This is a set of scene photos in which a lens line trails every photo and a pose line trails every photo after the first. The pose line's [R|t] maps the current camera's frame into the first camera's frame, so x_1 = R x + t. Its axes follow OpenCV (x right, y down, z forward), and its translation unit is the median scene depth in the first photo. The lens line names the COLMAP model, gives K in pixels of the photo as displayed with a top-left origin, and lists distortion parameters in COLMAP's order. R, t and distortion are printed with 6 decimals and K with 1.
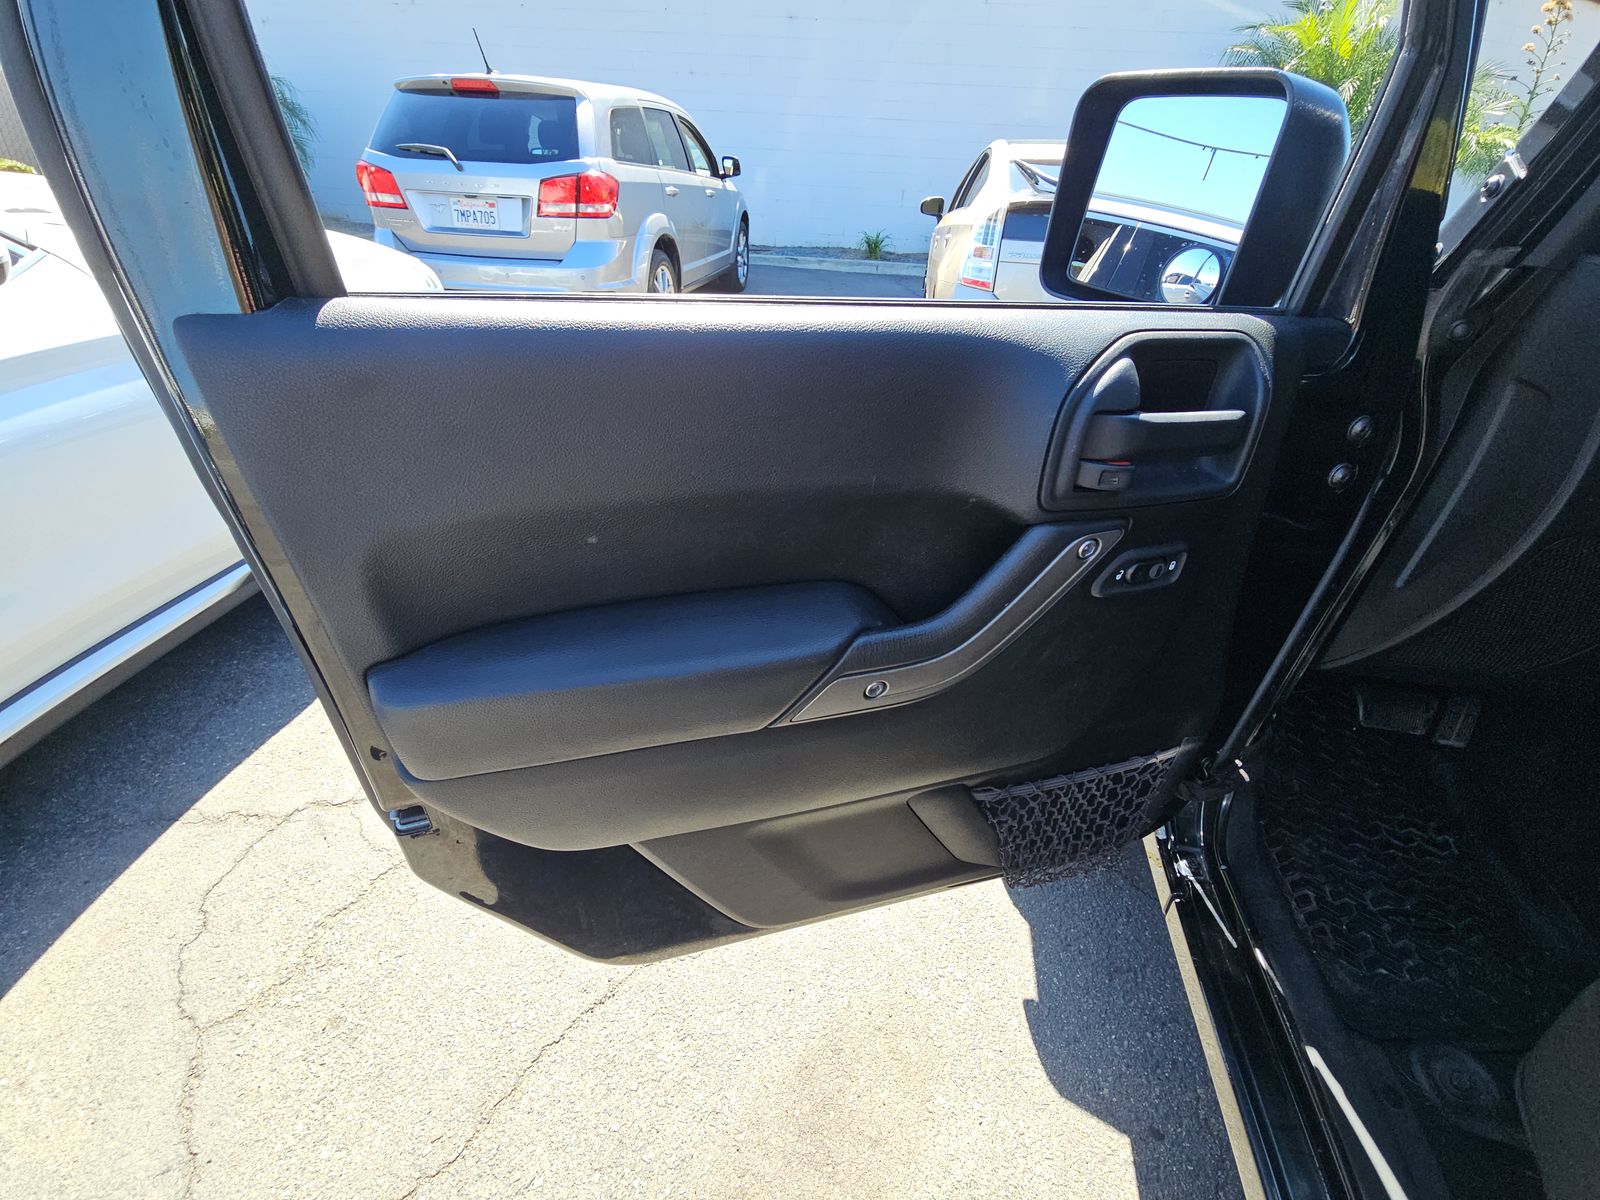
lens RADIAL K [[638.8, 0, 800.0], [0, 638.8, 600.0], [0, 0, 1]] dist [-0.001113, -0.000182]
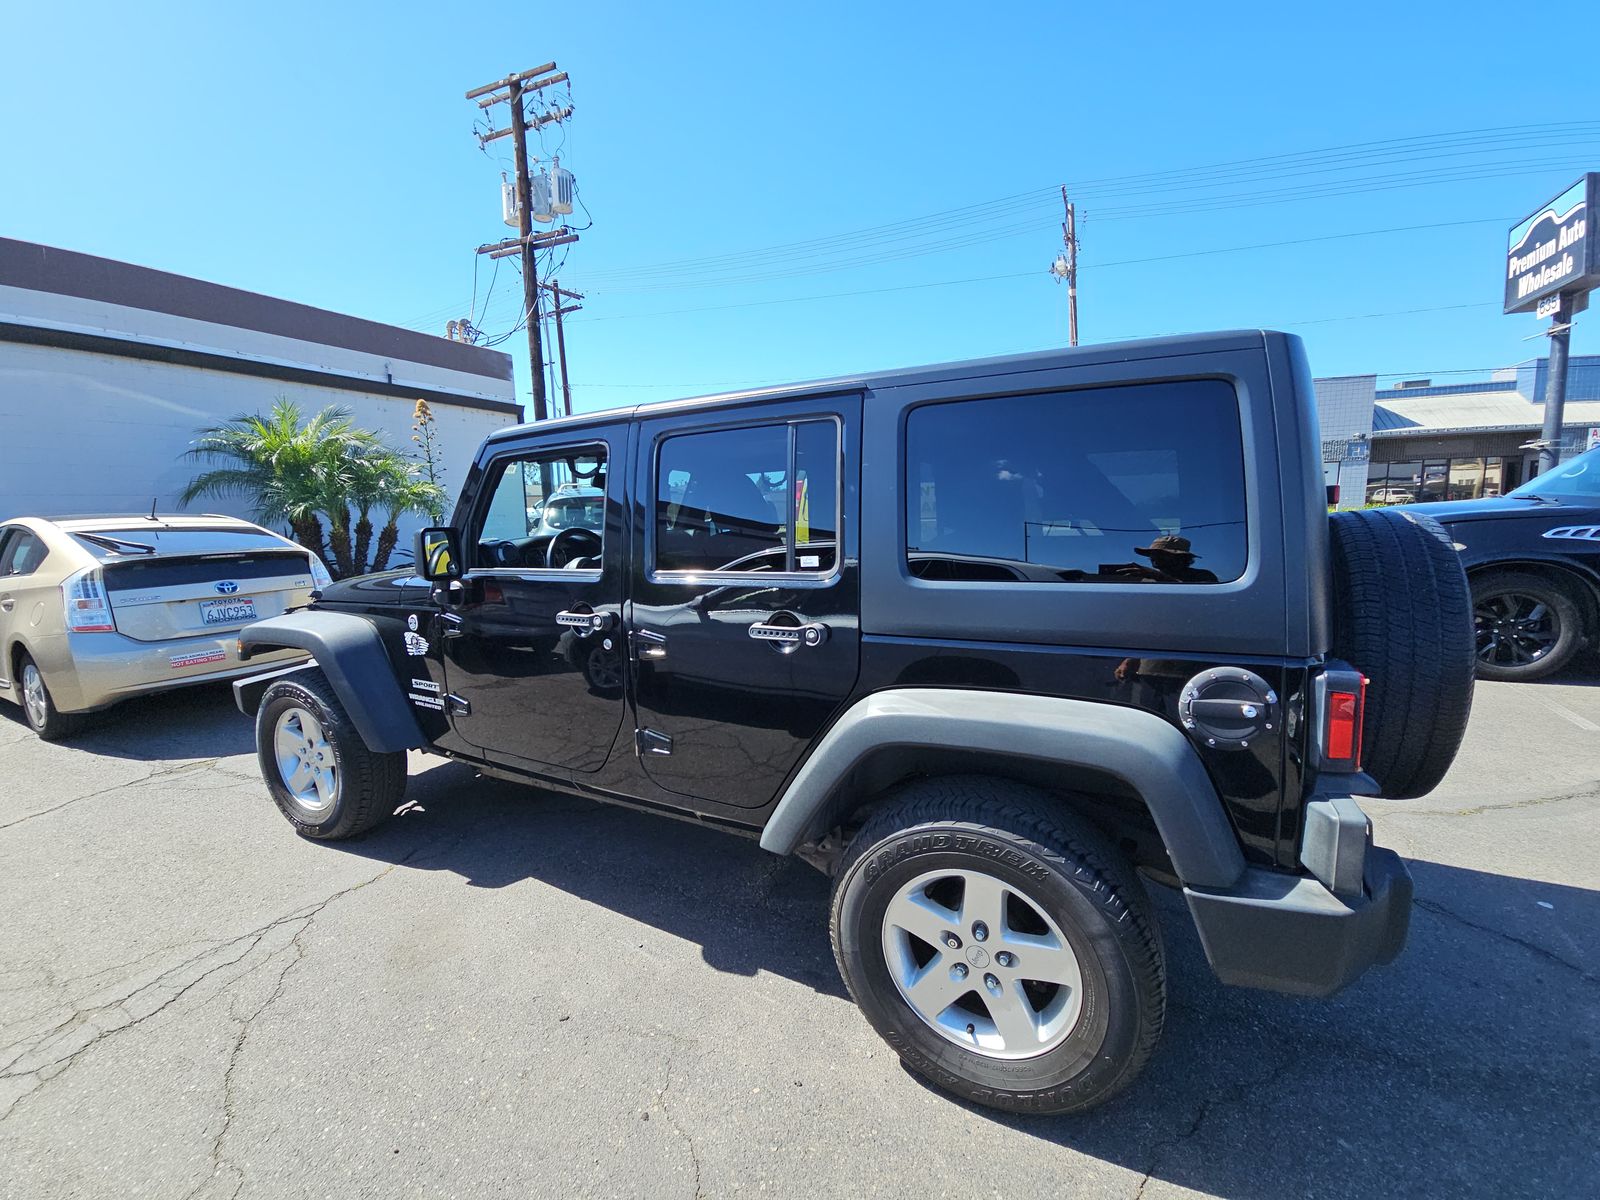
lens RADIAL K [[638.8, 0, 800.0], [0, 638.8, 600.0], [0, 0, 1]] dist [-0.001113, -0.000182]
pose [[0.307131, -0.192532, 0.931988, -0.387042], [0.570617, 0.821010, -0.018438, 0.194788], [-0.761621, 0.537471, 0.362020, -0.383021]]
